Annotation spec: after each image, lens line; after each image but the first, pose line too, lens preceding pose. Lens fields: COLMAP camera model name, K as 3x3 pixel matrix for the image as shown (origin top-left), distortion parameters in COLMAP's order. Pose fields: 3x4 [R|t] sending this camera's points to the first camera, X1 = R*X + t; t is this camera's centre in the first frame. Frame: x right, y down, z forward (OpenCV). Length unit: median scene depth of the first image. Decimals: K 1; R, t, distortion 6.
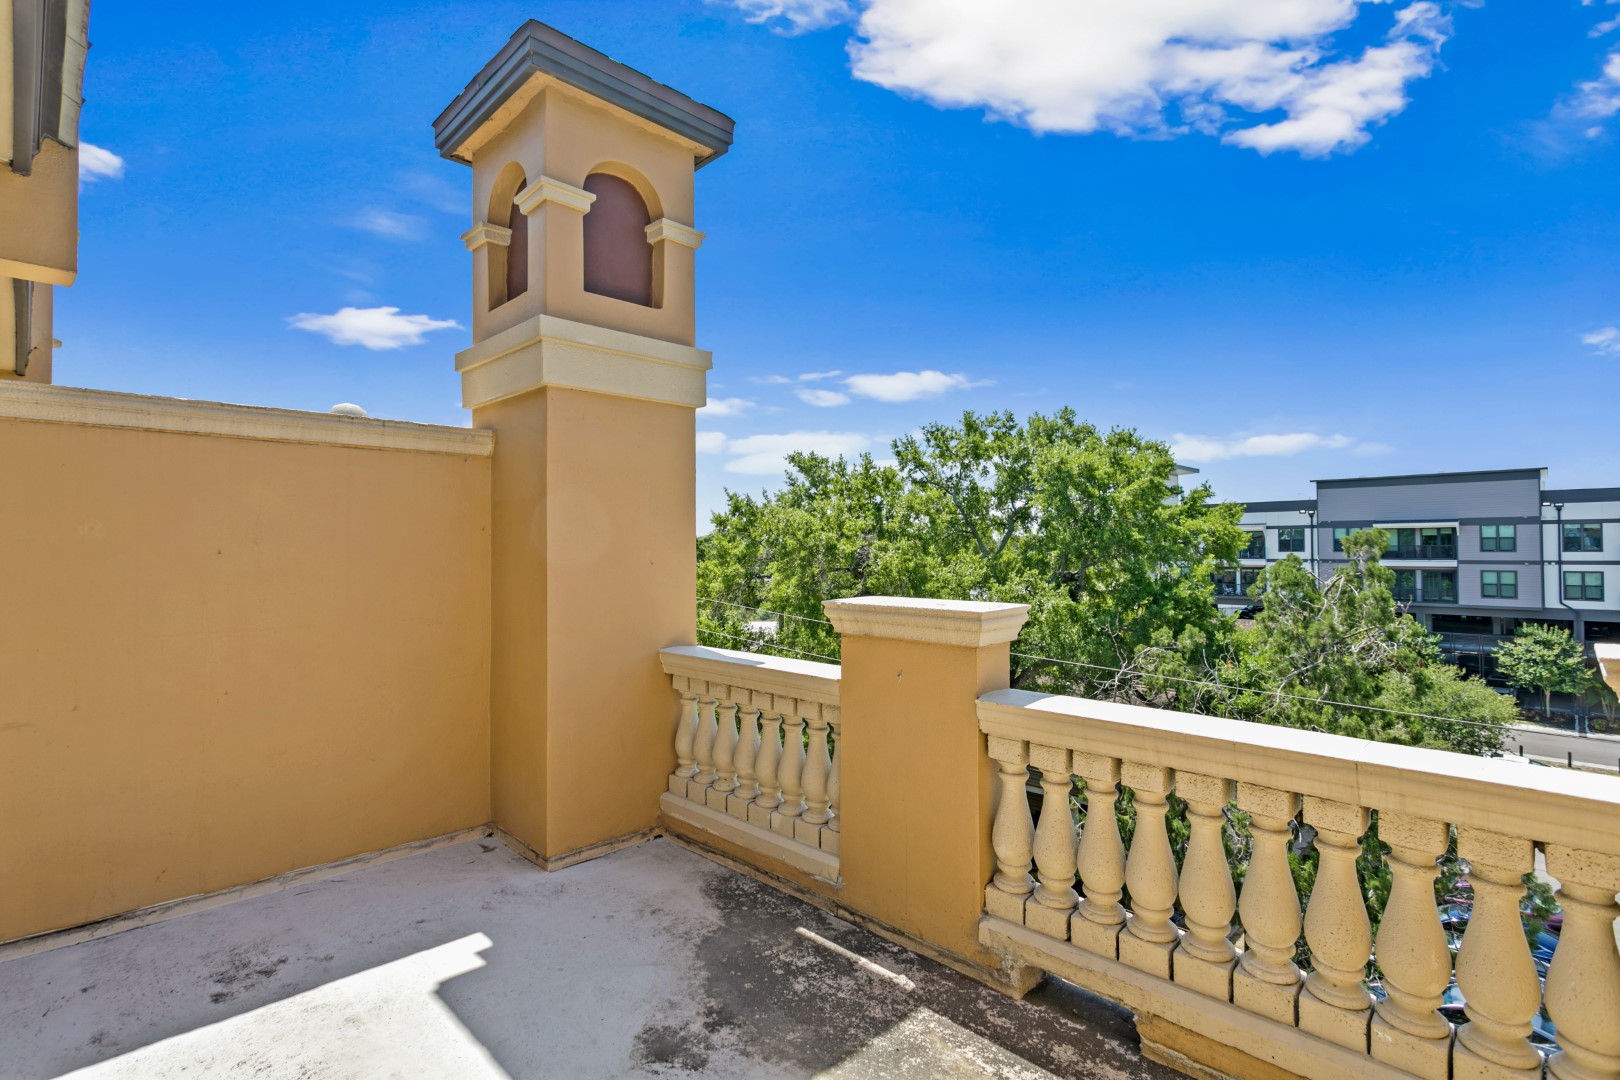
lens RADIAL K [[768.9, 0, 791.3], [0, 768.9, 537.0], [0, 0, 1]] dist [0.004771, 0.001694]
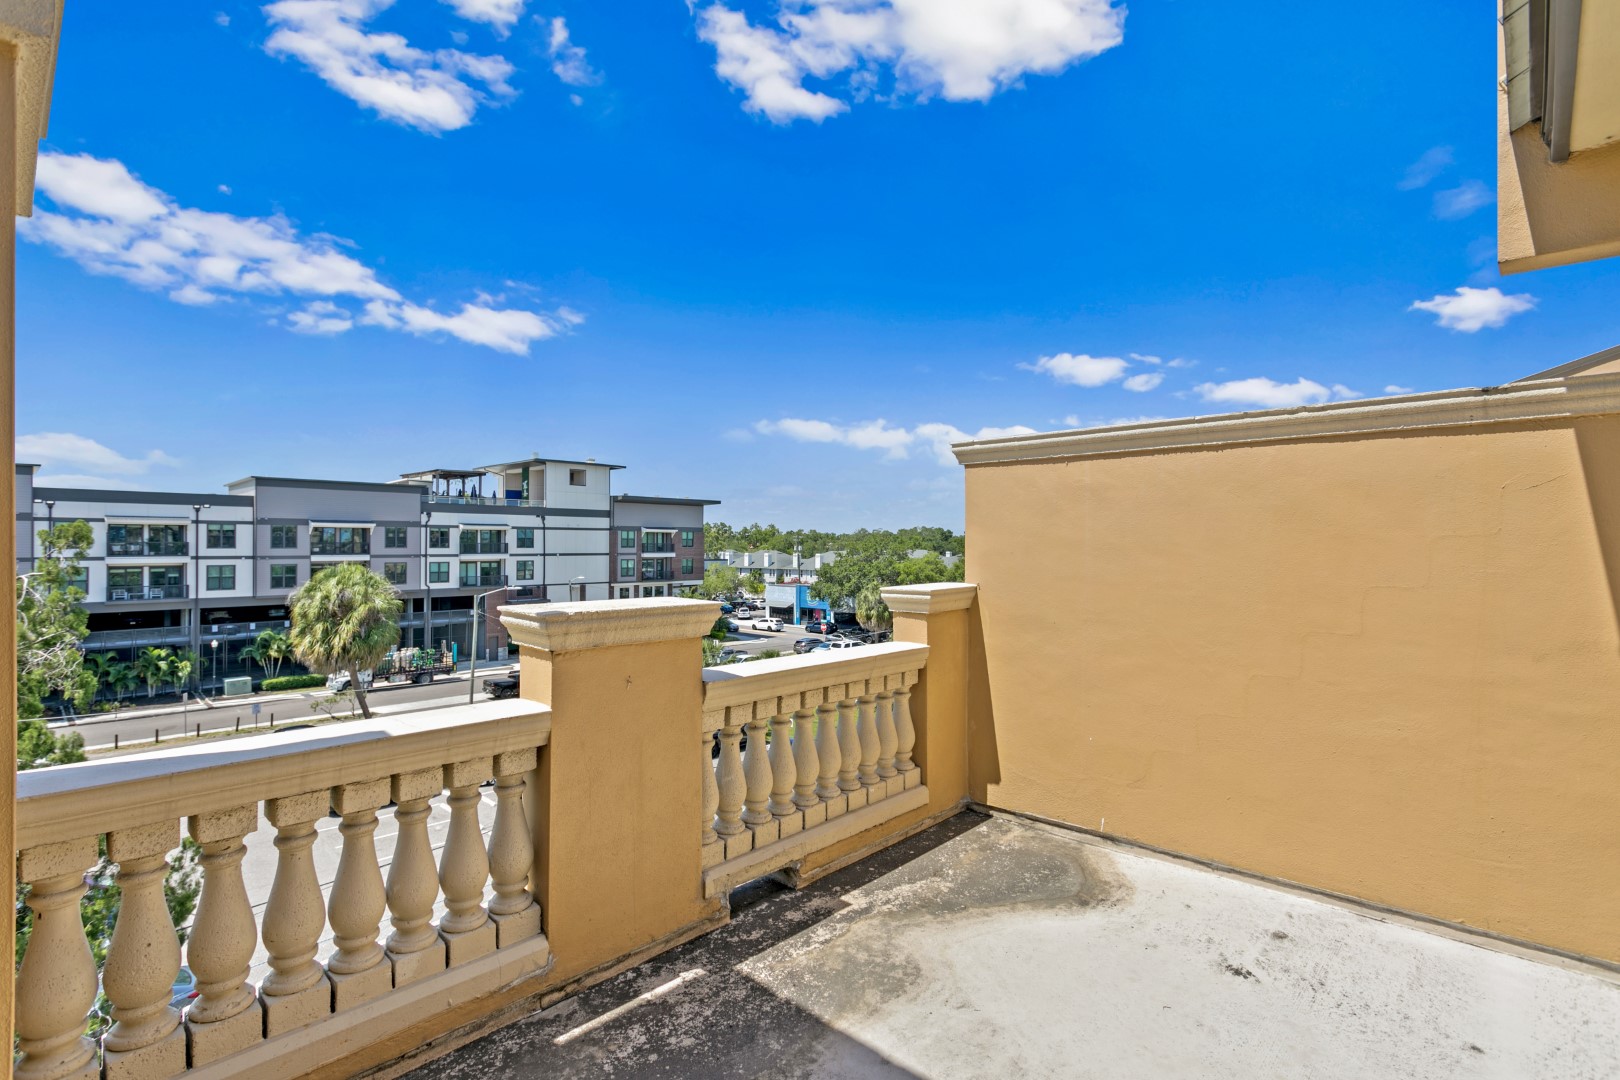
lens RADIAL K [[784.6, 0, 787.1], [0, 784.6, 543.3], [0, 0, 1]] dist [-0.011113, 0.000456]
pose [[-0.037590, 0.005299, 0.999279, -0.777489], [-0.017445, 0.999830, -0.005959, 0.015314], [-0.999141, -0.017656, -0.037491, 0.812749]]
